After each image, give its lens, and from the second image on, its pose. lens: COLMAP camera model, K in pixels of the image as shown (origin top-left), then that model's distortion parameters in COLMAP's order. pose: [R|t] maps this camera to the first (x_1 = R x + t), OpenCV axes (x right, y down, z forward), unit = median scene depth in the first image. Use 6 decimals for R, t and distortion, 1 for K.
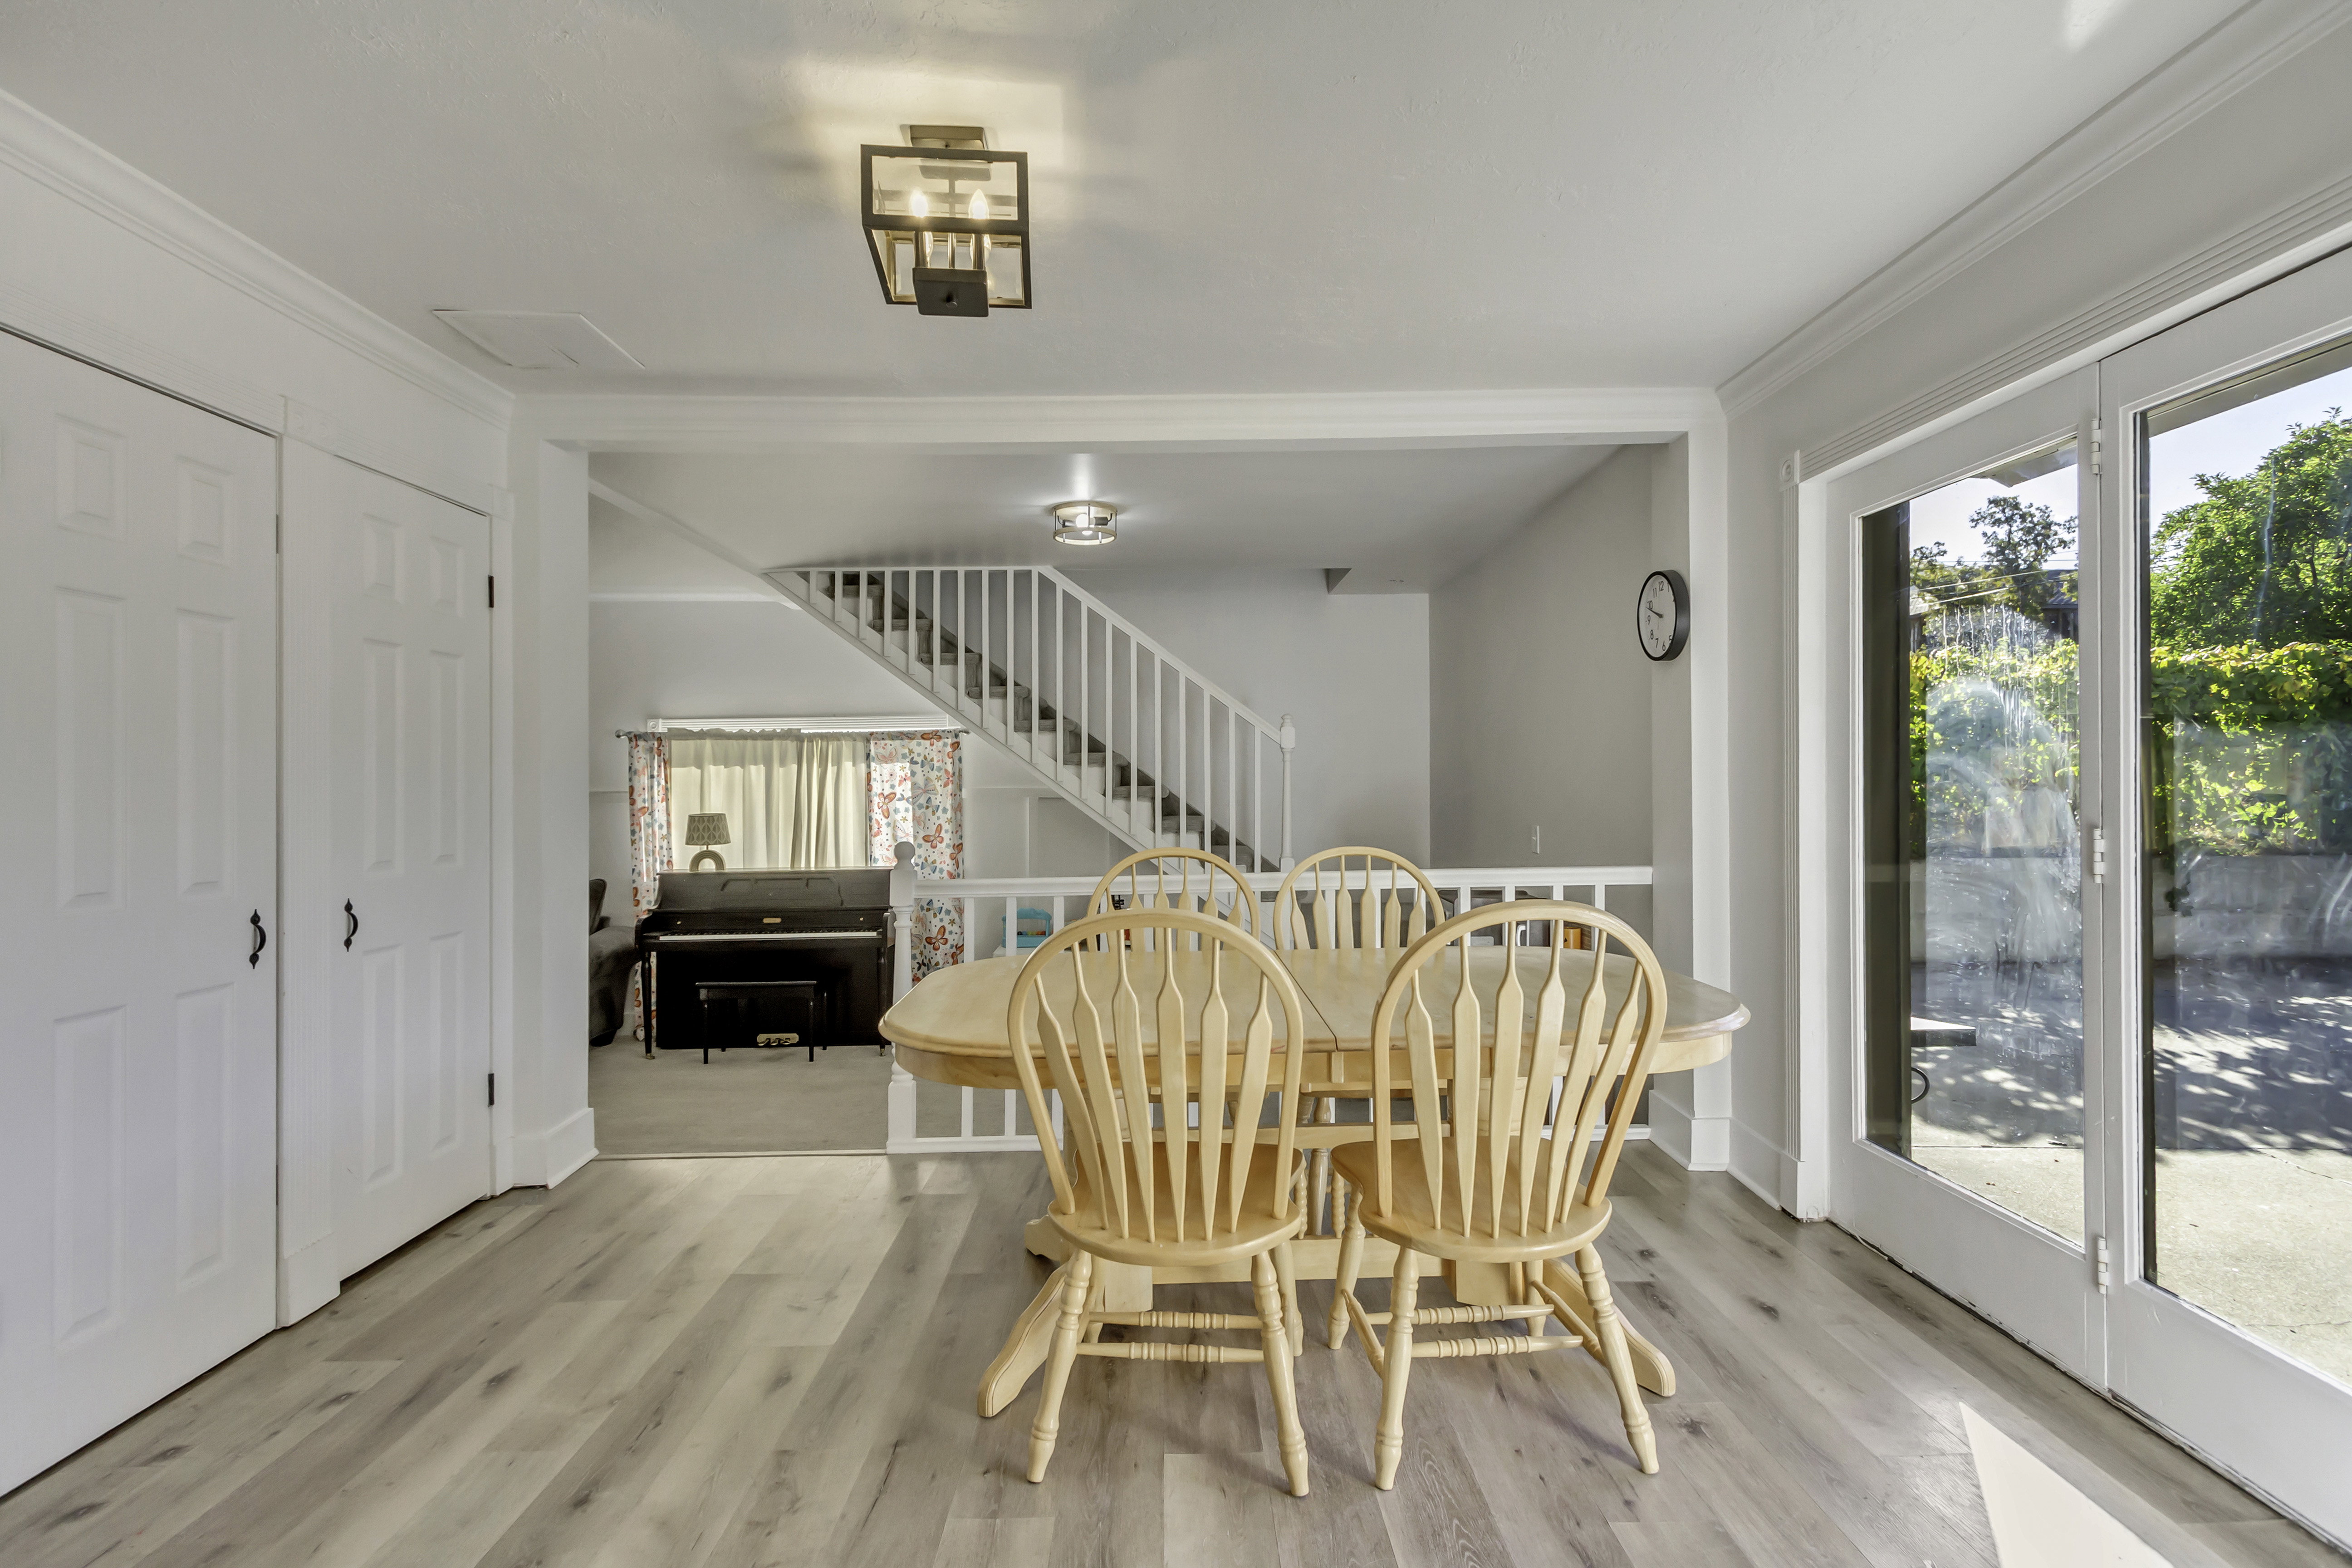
lens RADIAL K [[1082.9, 0, 1172.9], [0, 1082.9, 785.5], [0, 0, 1]] dist [0.016077, -0.010939]
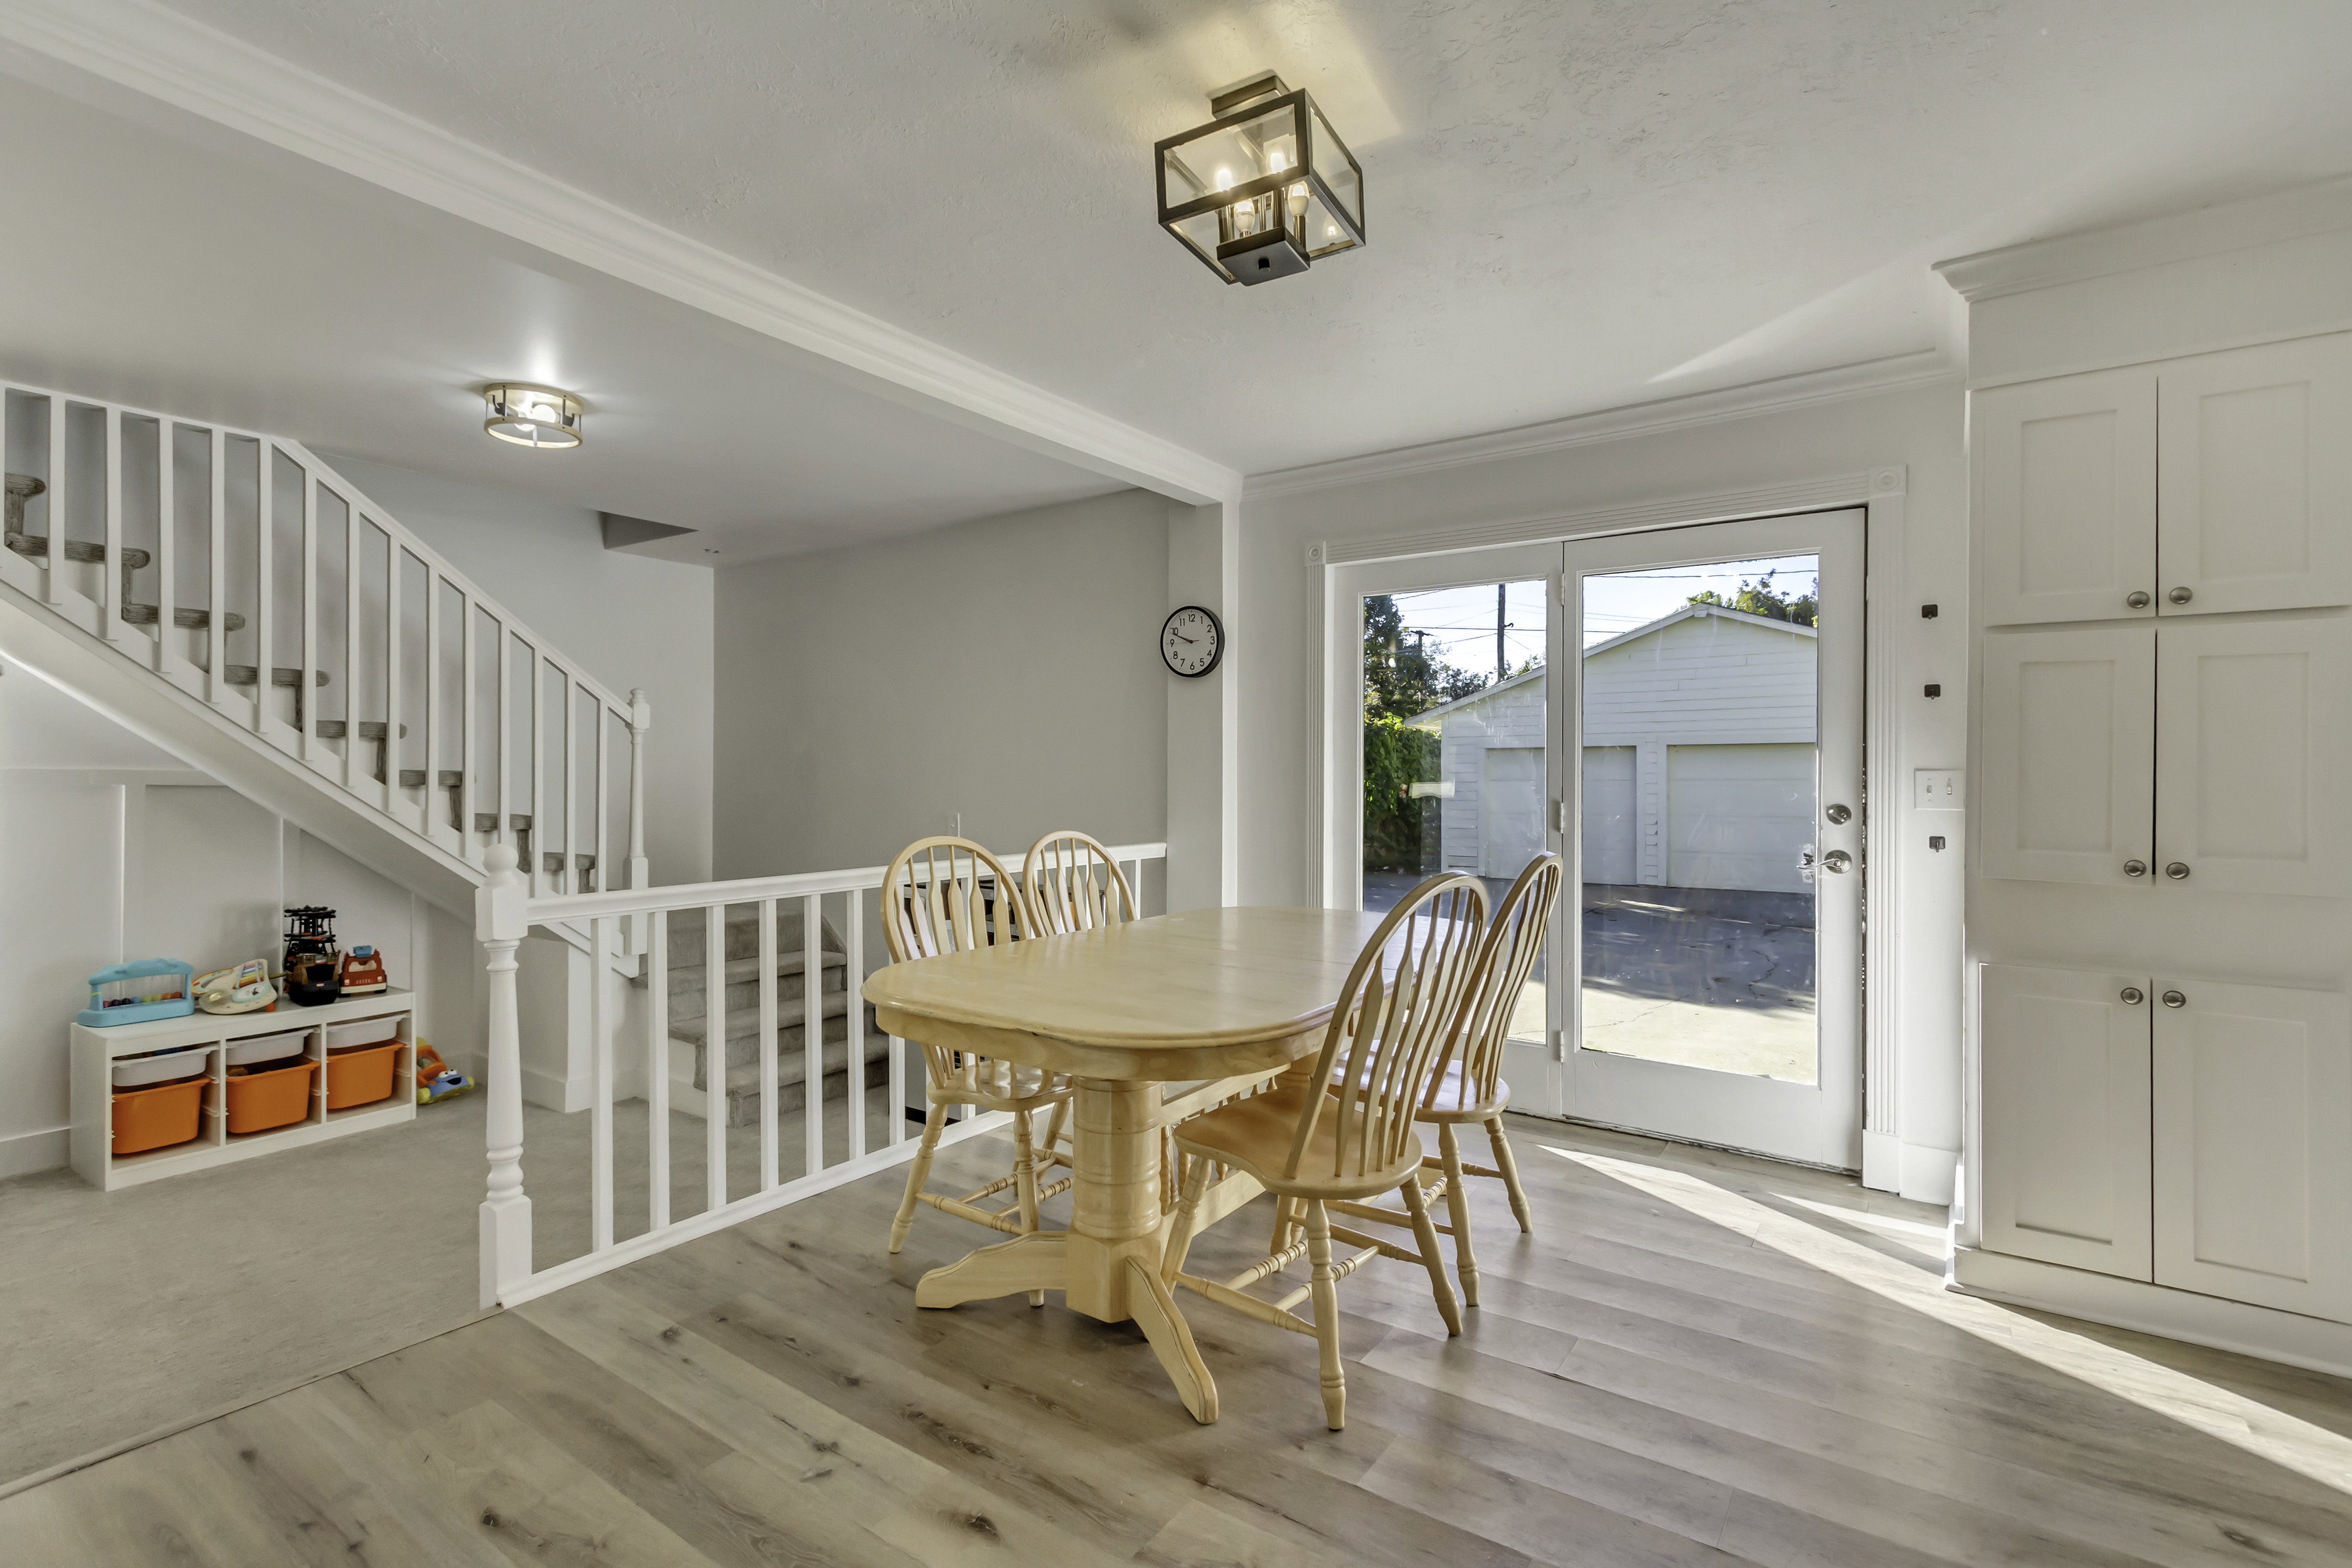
lens RADIAL K [[1082.9, 0, 1172.9], [0, 1082.9, 785.5], [0, 0, 1]] dist [0.016077, -0.010939]
pose [[0.588097, 0.007727, 0.808753, -0.301429], [-0.012108, 0.999926, -0.000750, 0.005030], [-0.808700, -0.009351, 0.588147, 0.143144]]
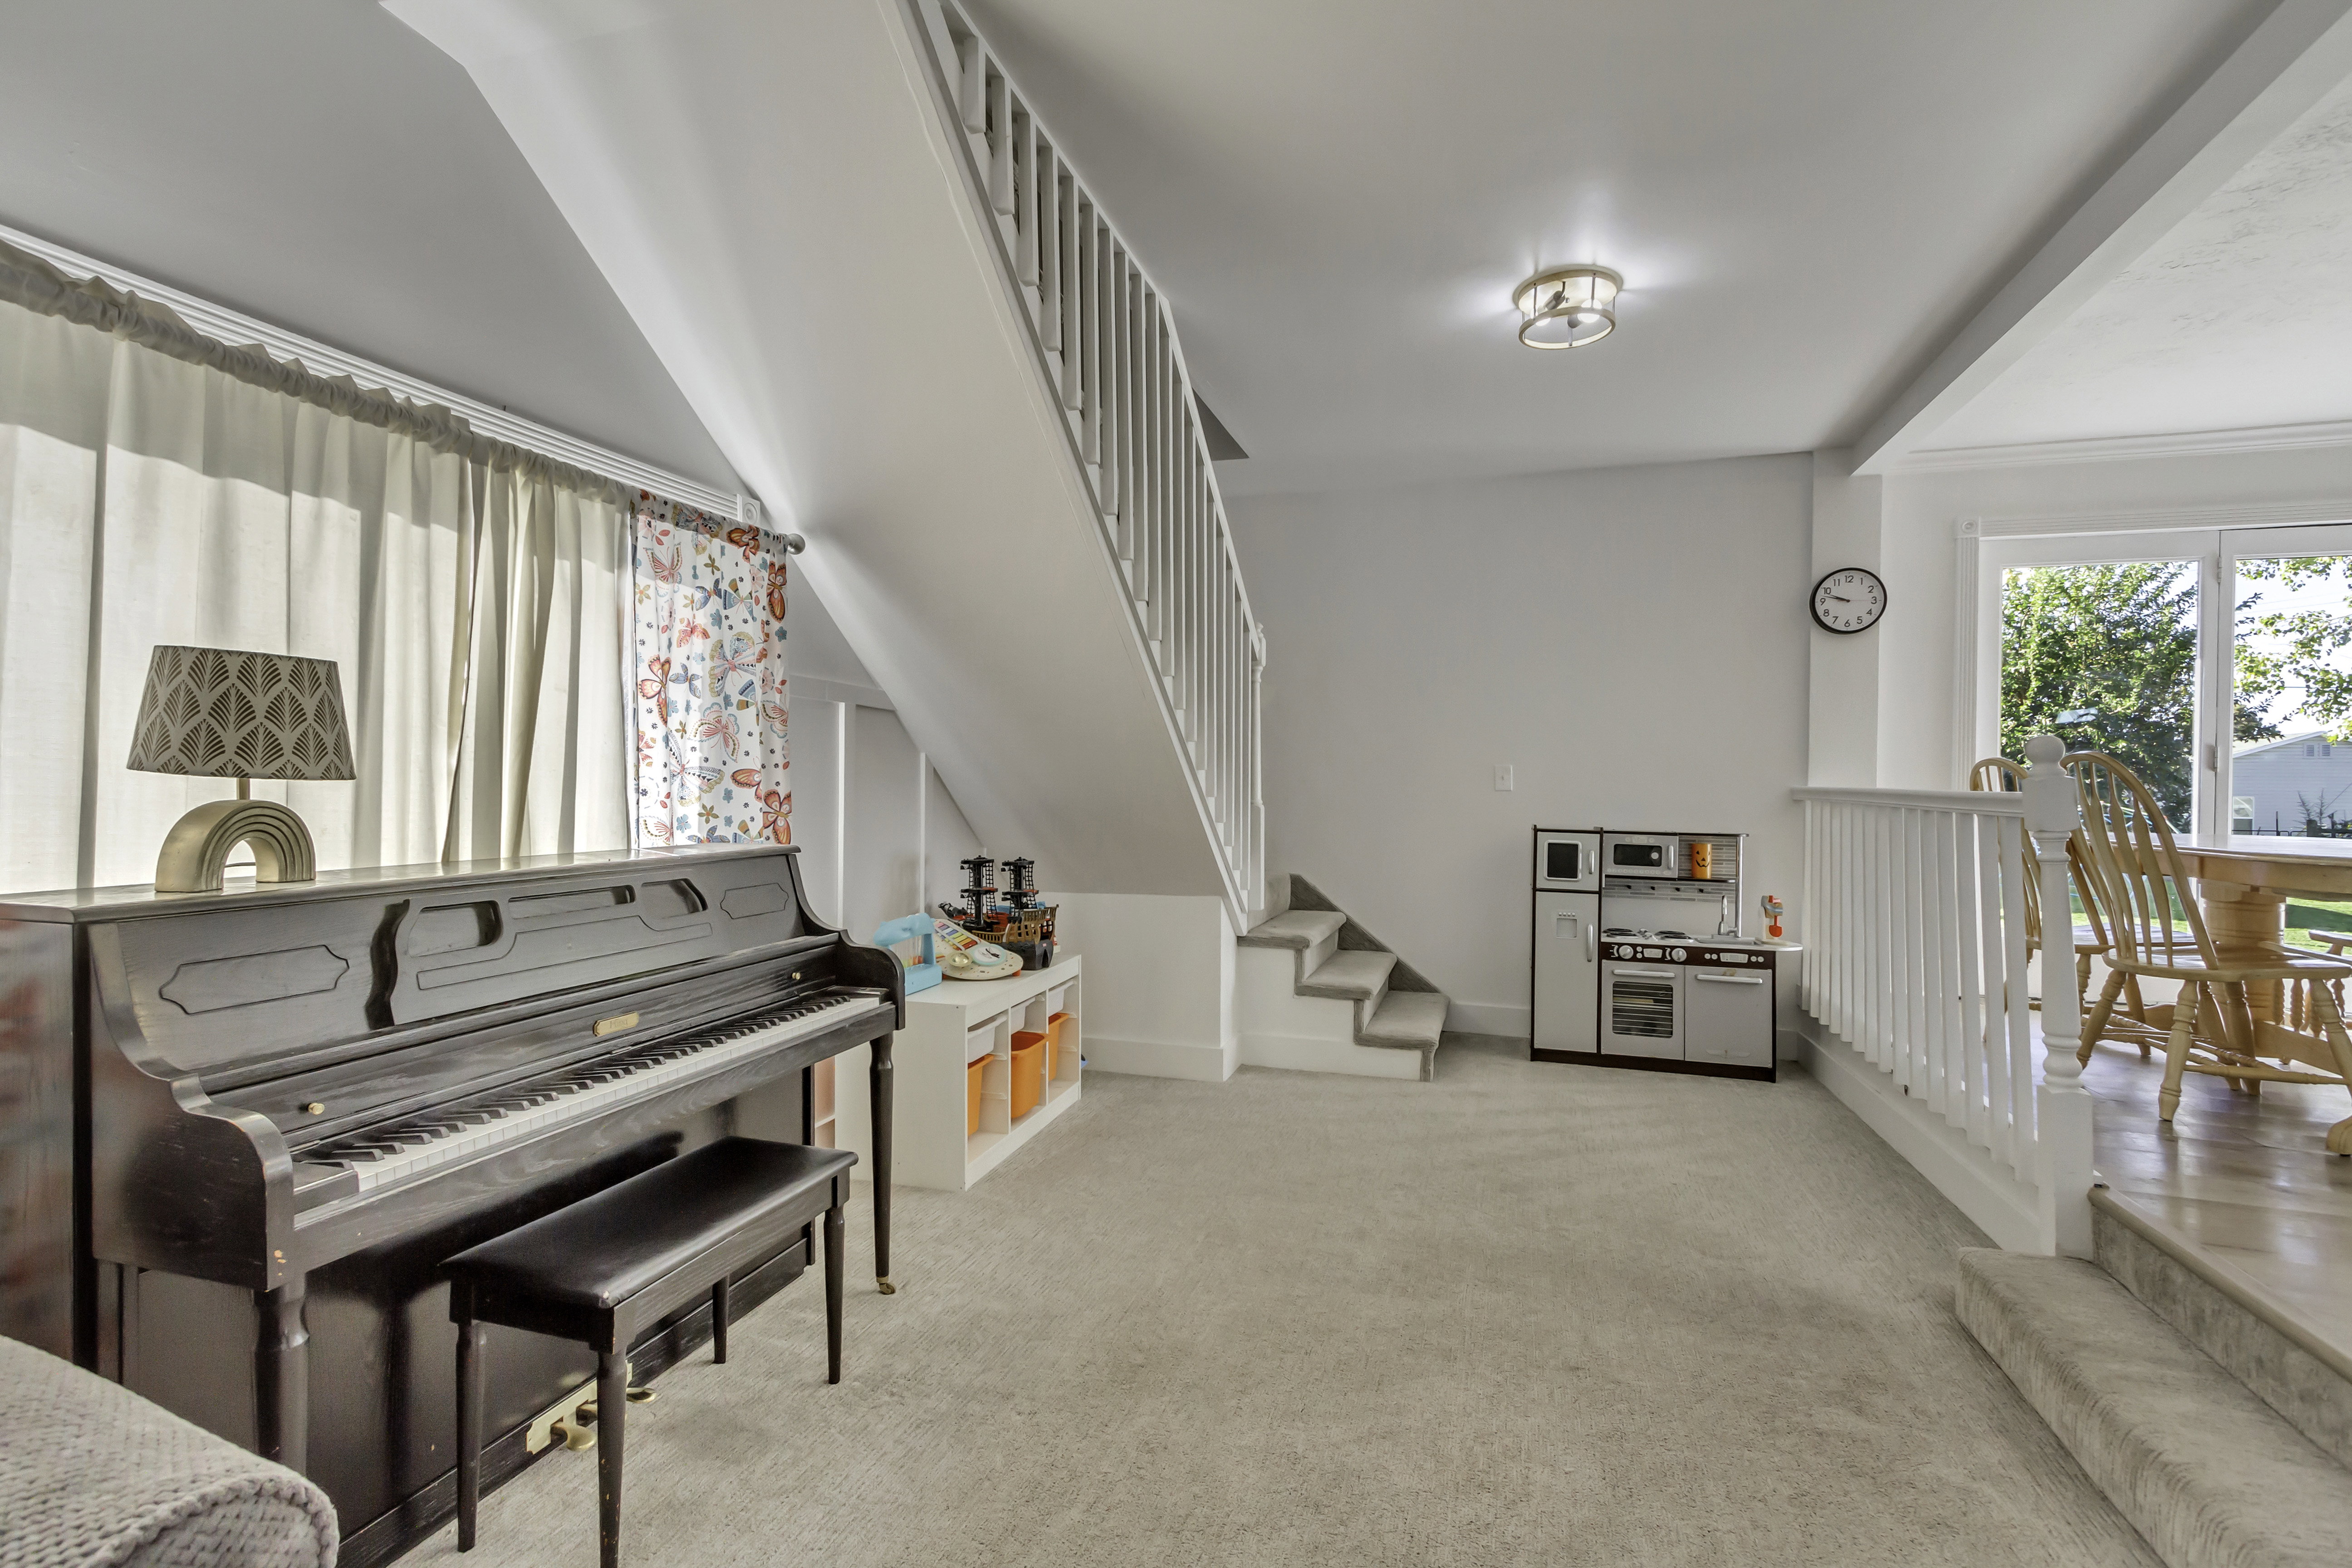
lens RADIAL K [[1082.9, 0, 1172.9], [0, 1082.9, 785.5], [0, 0, 1]] dist [0.016077, -0.010939]
pose [[0.322569, 0.014285, 0.946438, -0.575082], [-0.019648, 0.999772, -0.008393, 0.052364], [-0.946342, -0.015888, 0.322776, 0.706477]]
